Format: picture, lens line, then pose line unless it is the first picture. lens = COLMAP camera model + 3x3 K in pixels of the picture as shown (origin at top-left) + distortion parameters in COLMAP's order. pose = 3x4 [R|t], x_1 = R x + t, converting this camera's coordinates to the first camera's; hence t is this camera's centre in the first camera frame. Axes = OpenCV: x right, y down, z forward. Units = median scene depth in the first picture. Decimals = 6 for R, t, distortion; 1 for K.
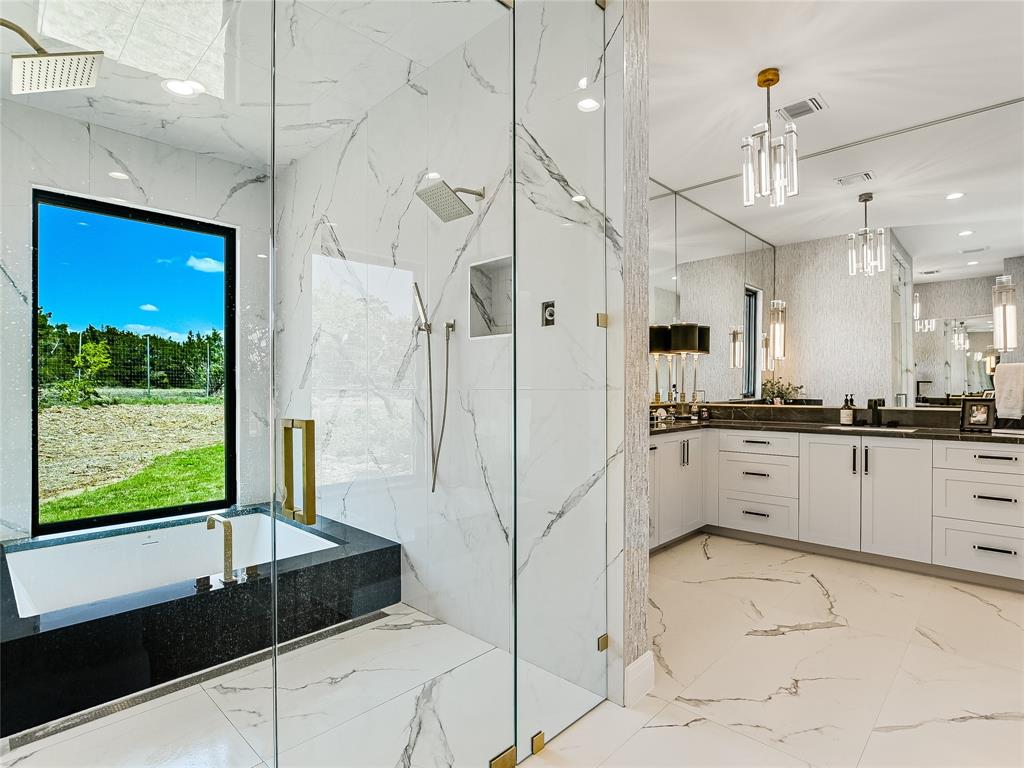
lens RADIAL K [[537.7, 0, 513.5], [0, 537.7, 385.0], [0, 0, 1]] dist [-0.019498, 0.005025]
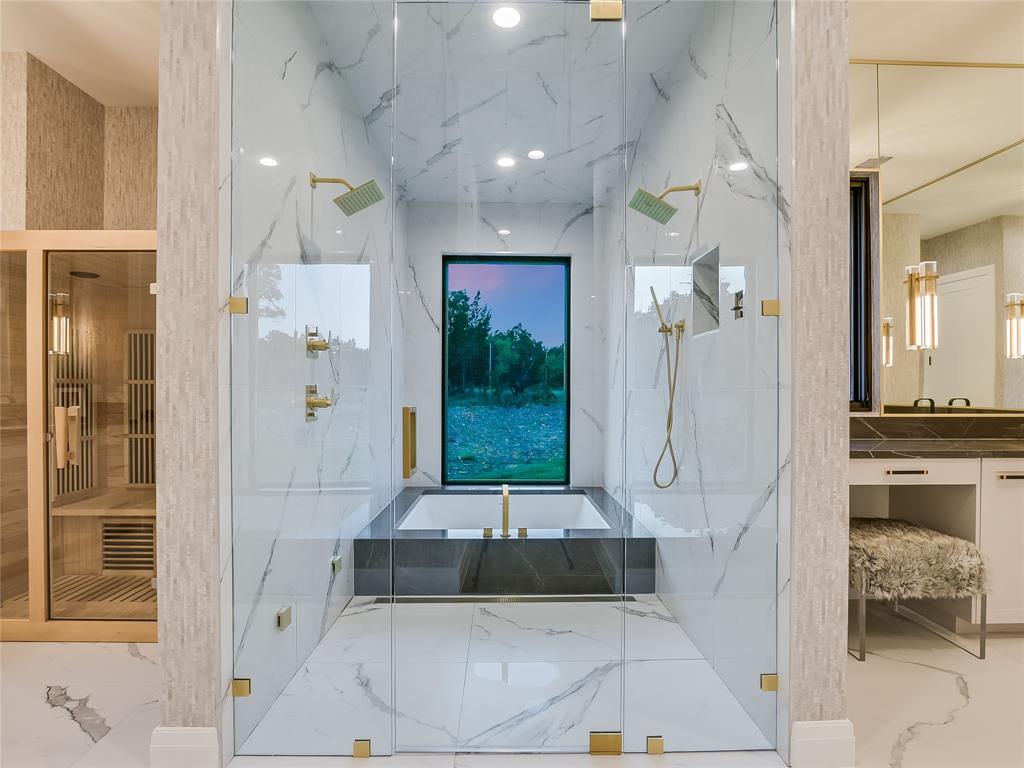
lens RADIAL K [[537.7, 0, 512.0], [0, 537.7, 387.4], [0, 0, 1]] dist [-0.019498, 0.005025]
pose [[0.703685, 0.000210, -0.710512, 0.392100], [-0.001735, 0.999997, -0.001423, 0.007666], [0.710510, 0.002234, 0.703683, 0.082183]]
